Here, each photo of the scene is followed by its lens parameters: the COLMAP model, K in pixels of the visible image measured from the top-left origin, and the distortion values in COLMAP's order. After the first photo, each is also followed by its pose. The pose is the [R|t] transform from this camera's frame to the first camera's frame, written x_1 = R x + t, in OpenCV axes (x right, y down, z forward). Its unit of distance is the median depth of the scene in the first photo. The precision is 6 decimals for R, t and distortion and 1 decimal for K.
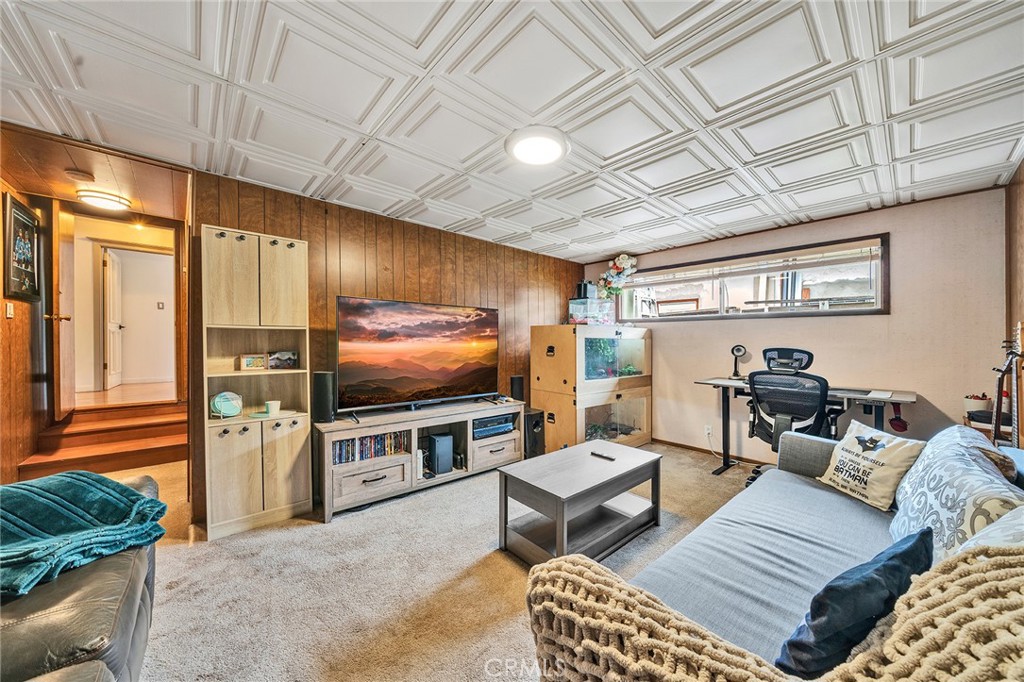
lens RADIAL K [[354.2, 0, 497.0], [0, 354.2, 341.3], [0, 0, 1]] dist [0.003050, 0.000545]
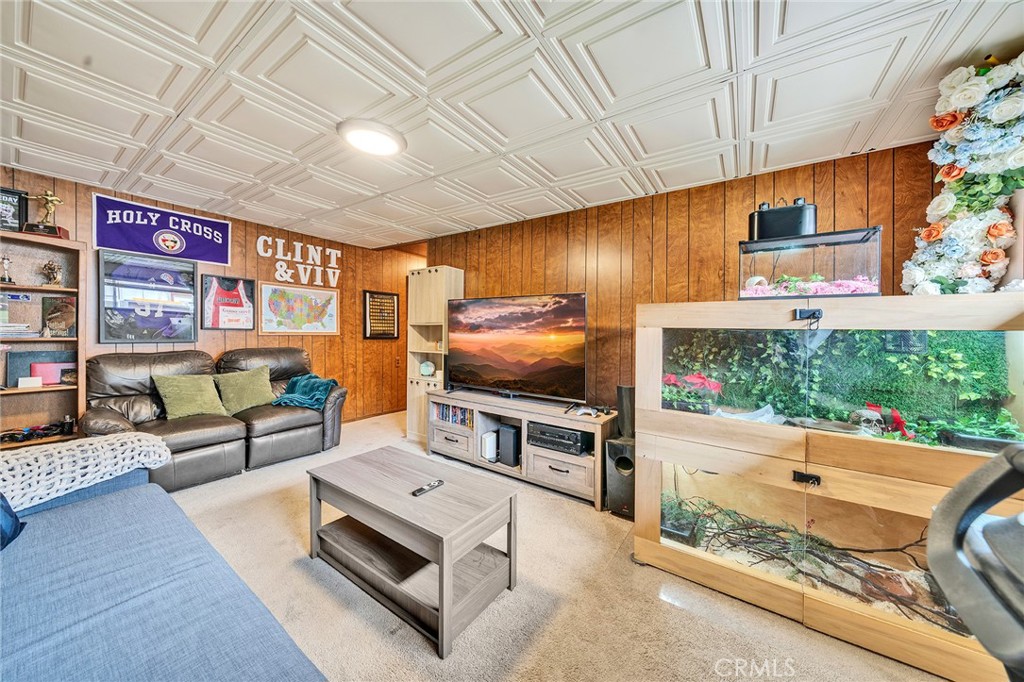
lens RADIAL K [[354.2, 0, 512.7], [0, 354.2, 332.1], [0, 0, 1]] dist [0.003050, 0.000545]
pose [[0.255853, -0.003792, -0.966708, 0.829486], [-0.015576, 0.999846, -0.008045, 0.005247], [0.966590, 0.017115, 0.255755, 0.765424]]
